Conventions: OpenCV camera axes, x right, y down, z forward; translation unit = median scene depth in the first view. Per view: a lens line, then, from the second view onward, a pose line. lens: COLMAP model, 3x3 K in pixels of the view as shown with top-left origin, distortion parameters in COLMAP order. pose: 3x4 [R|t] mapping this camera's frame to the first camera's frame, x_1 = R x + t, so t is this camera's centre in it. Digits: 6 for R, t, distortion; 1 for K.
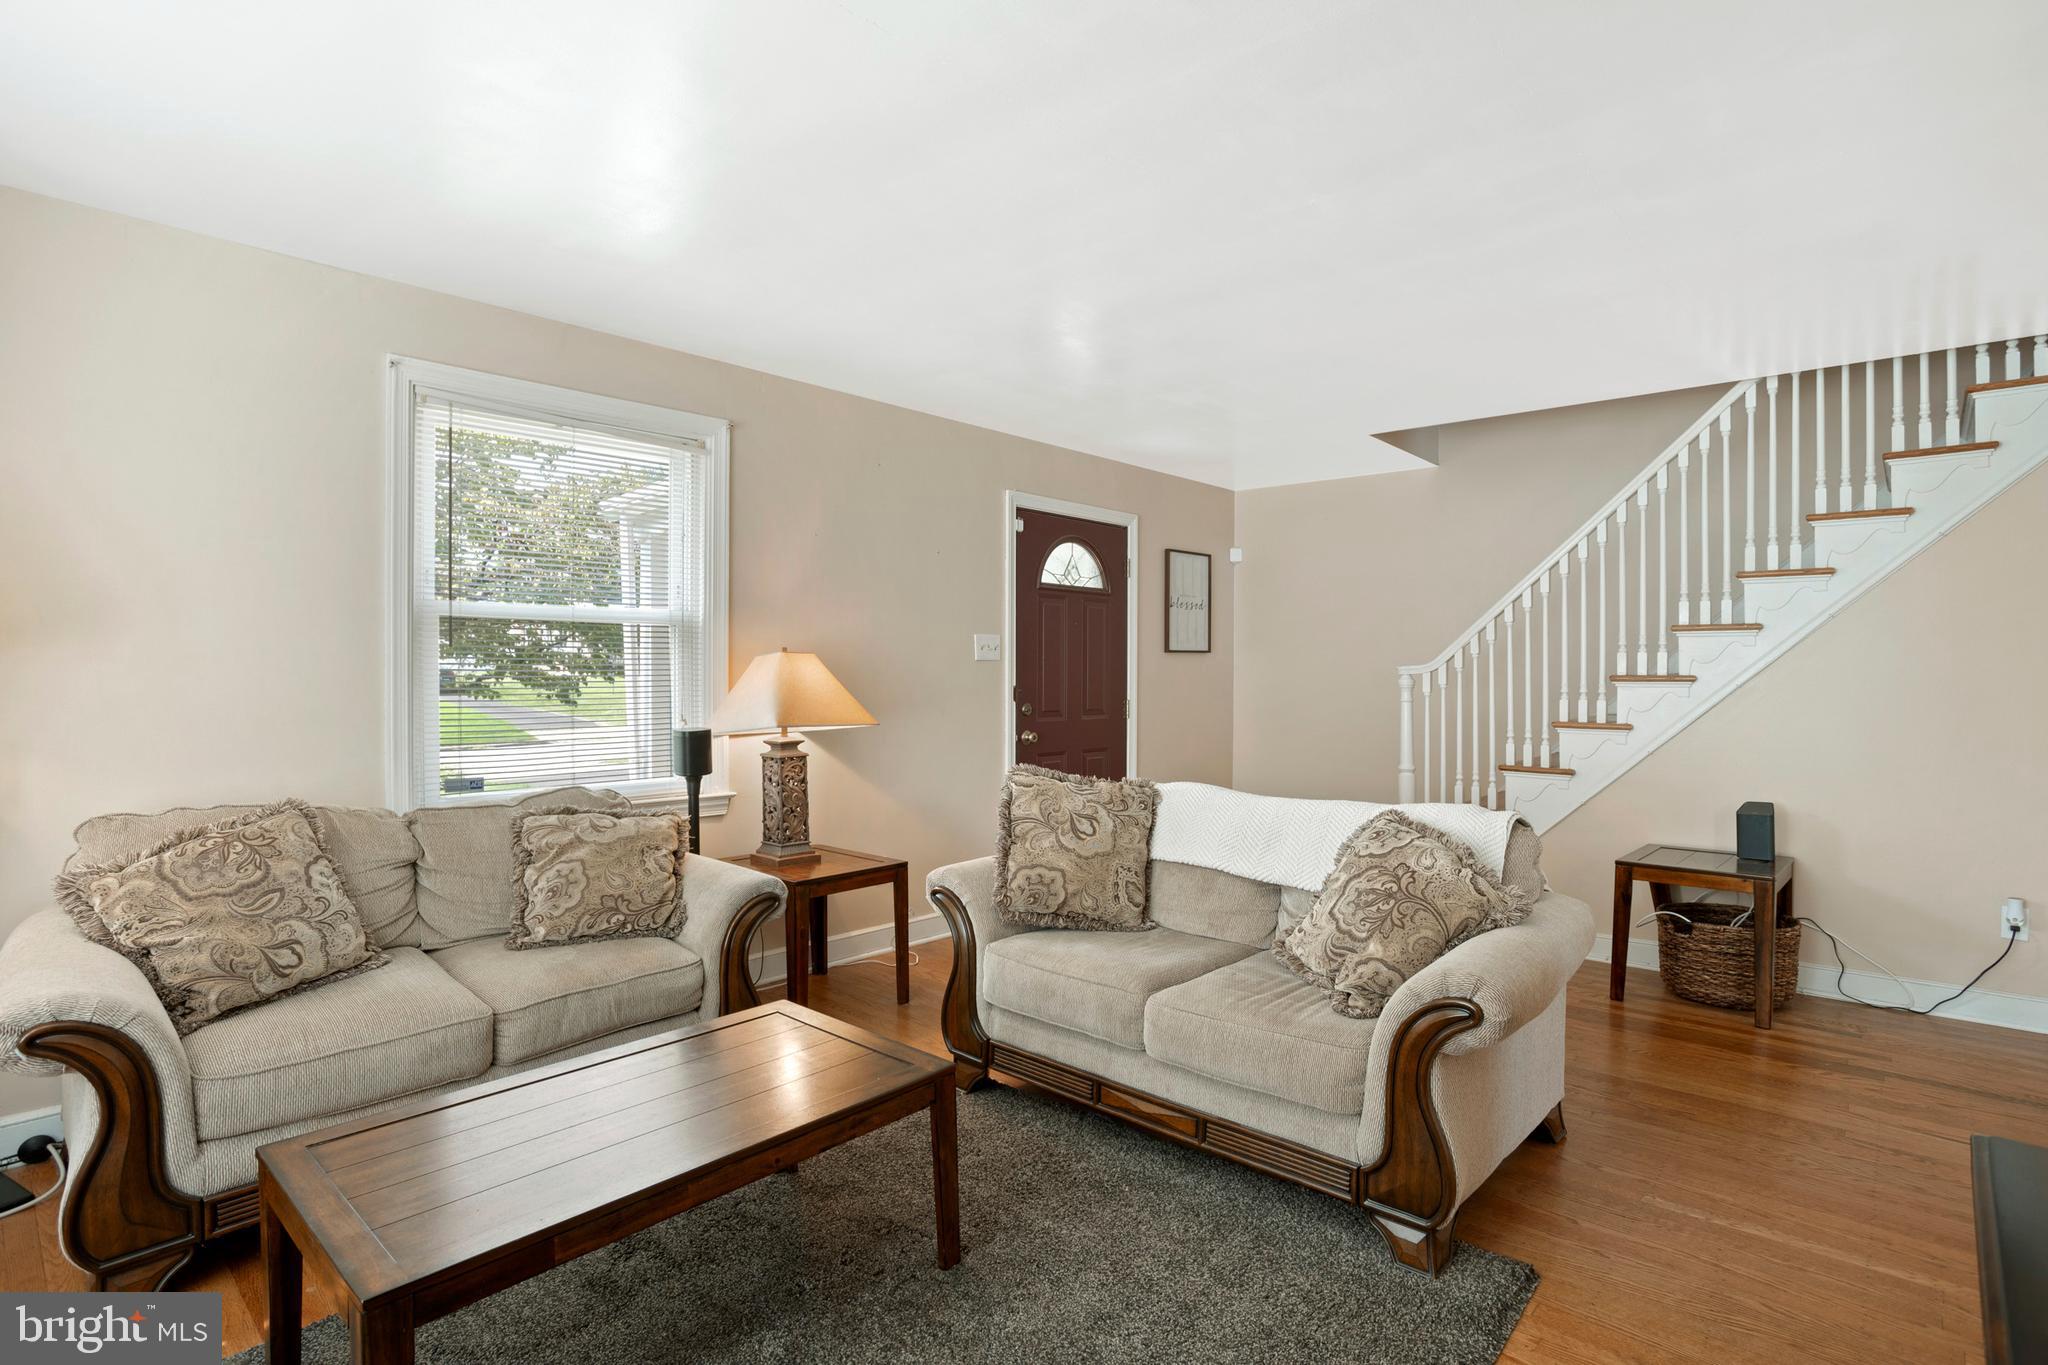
lens RADIAL K [[1020.8, 0, 1024.0], [0, 1020.8, 682.5], [0, 0, 1]] dist [-0.082675, 0.037558]
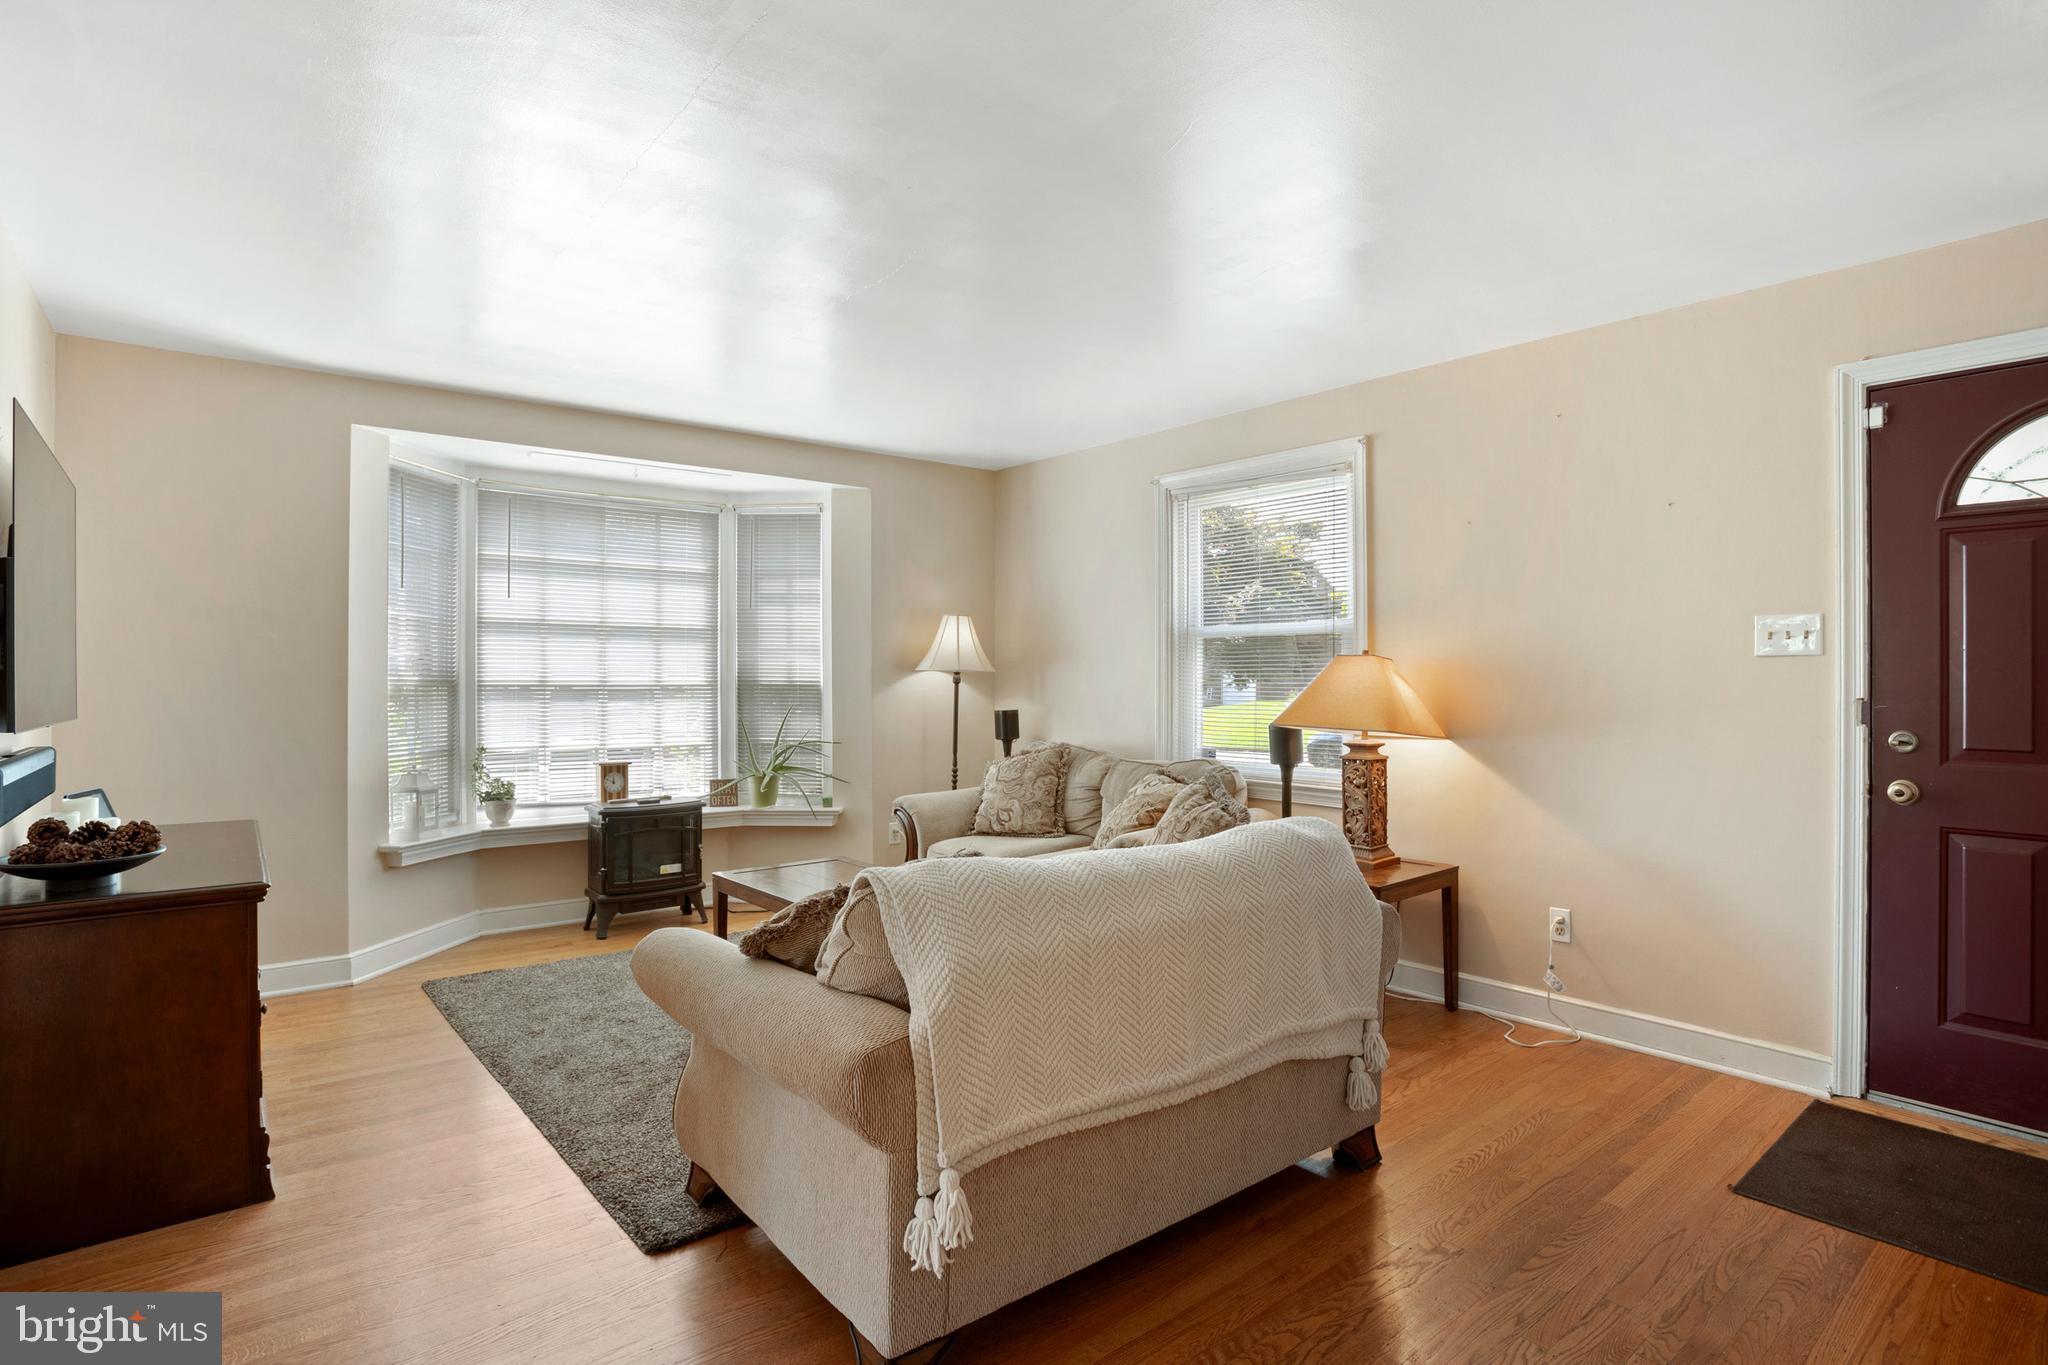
lens RADIAL K [[1020.8, 0, 1024.0], [0, 1020.8, 682.5], [0, 0, 1]] dist [-0.082675, 0.037558]
pose [[-0.129677, -0.001161, -0.991556, 0.806288], [-0.013828, 0.999904, 0.000638, 0.002017], [0.991460, 0.013794, -0.129680, 0.797866]]
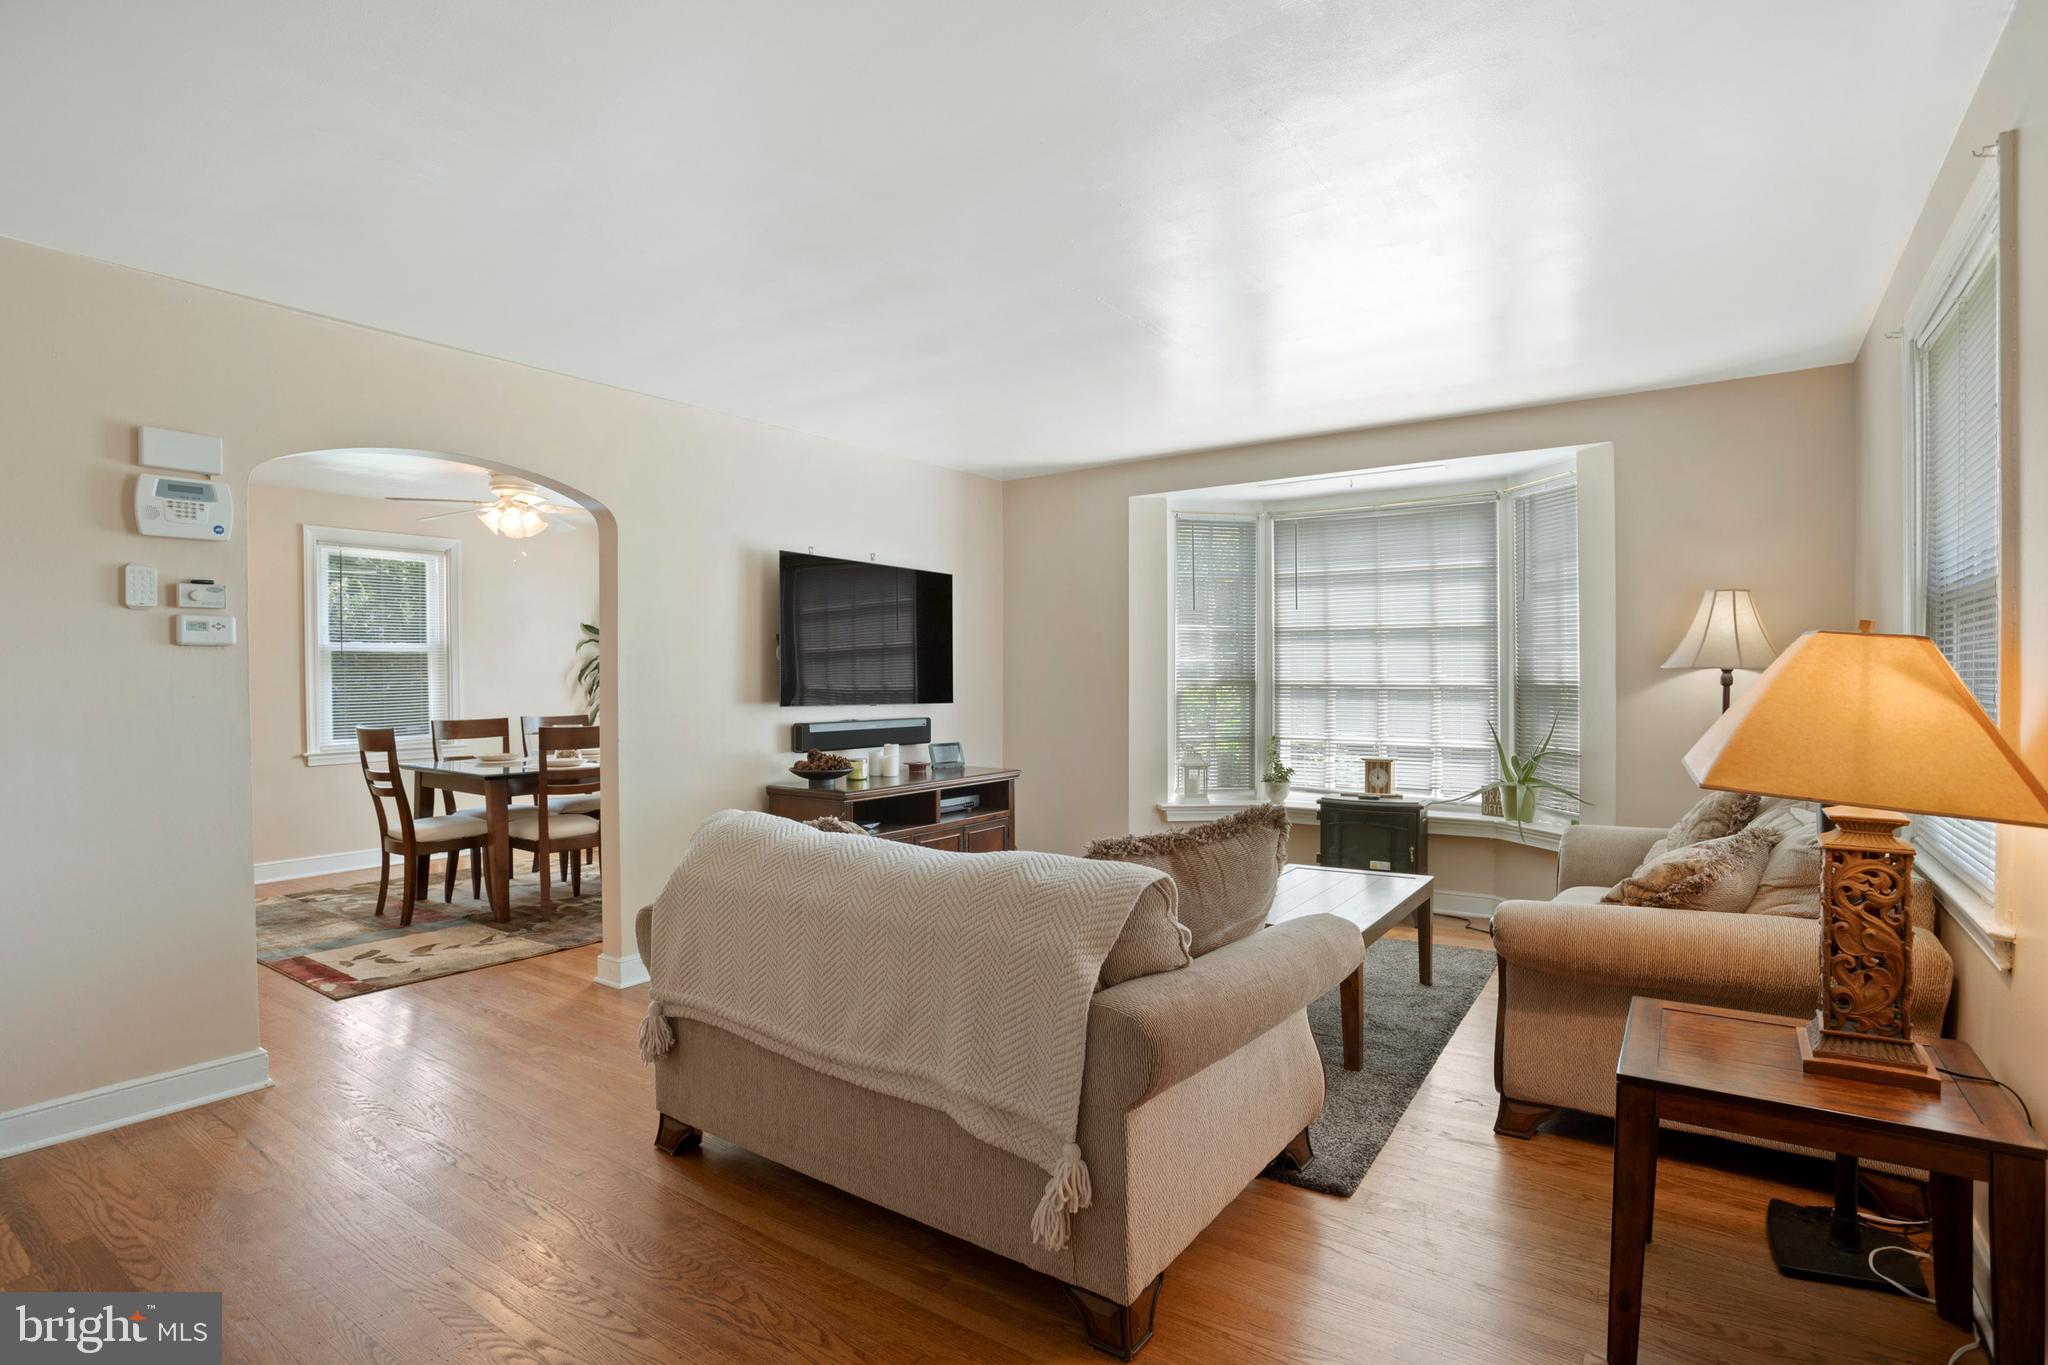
lens RADIAL K [[996.8, 0, 1026.0], [0, 996.8, 699.7], [0, 0, 1]] dist [-0.053776, 0.000641]
pose [[-0.989483, -0.000442, -0.144645, 0.230342], [-0.005271, 0.999441, 0.033004, -0.009429], [0.144550, 0.033419, -0.988933, 1.388492]]
